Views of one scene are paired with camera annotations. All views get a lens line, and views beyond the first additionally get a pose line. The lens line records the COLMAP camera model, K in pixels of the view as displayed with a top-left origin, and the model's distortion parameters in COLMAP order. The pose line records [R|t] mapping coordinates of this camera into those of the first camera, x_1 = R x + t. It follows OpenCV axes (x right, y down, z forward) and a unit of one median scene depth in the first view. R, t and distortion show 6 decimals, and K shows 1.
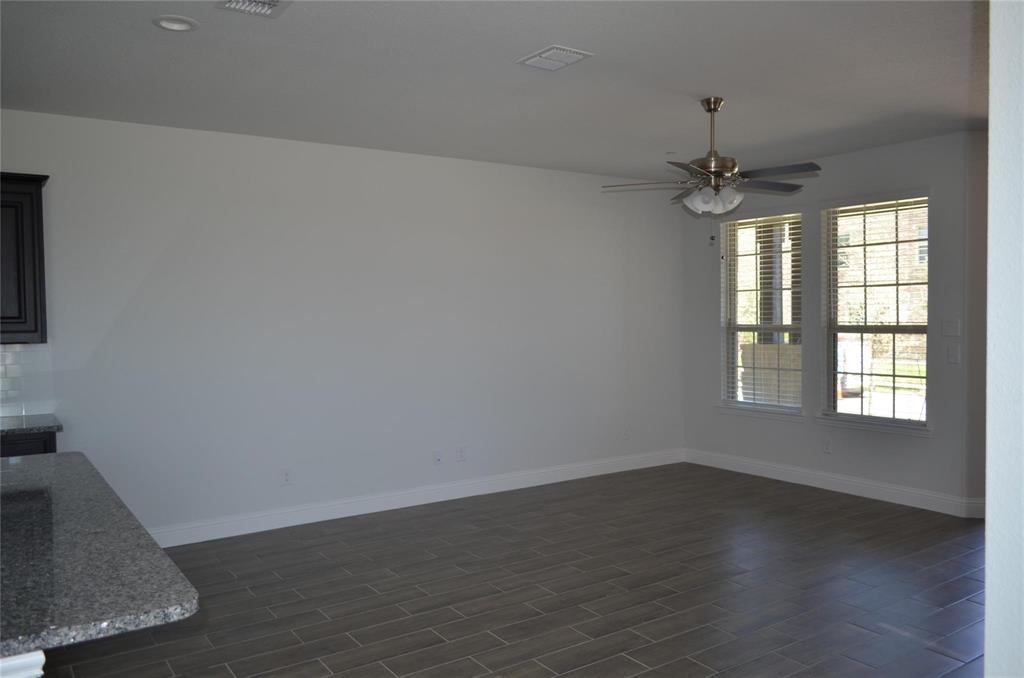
lens RADIAL K [[791.2, 0, 513.8], [0, 791.2, 338.7], [0, 0, 1]] dist [-0.026608, 0.023944]
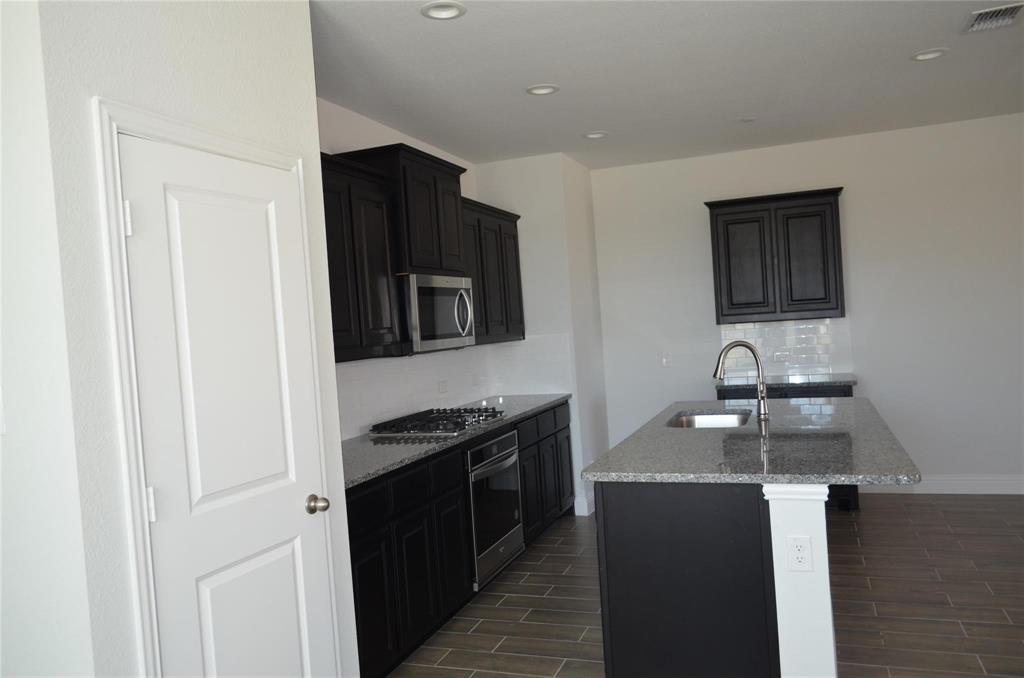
lens RADIAL K [[791.2, 0, 518.5], [0, 791.2, 347.6], [0, 0, 1]] dist [-0.026608, 0.023944]
pose [[0.584697, -0.001345, -0.811250, 0.144470], [0.035439, 0.999086, 0.023886, 0.005480], [0.810477, -0.042716, 0.584211, -0.196102]]
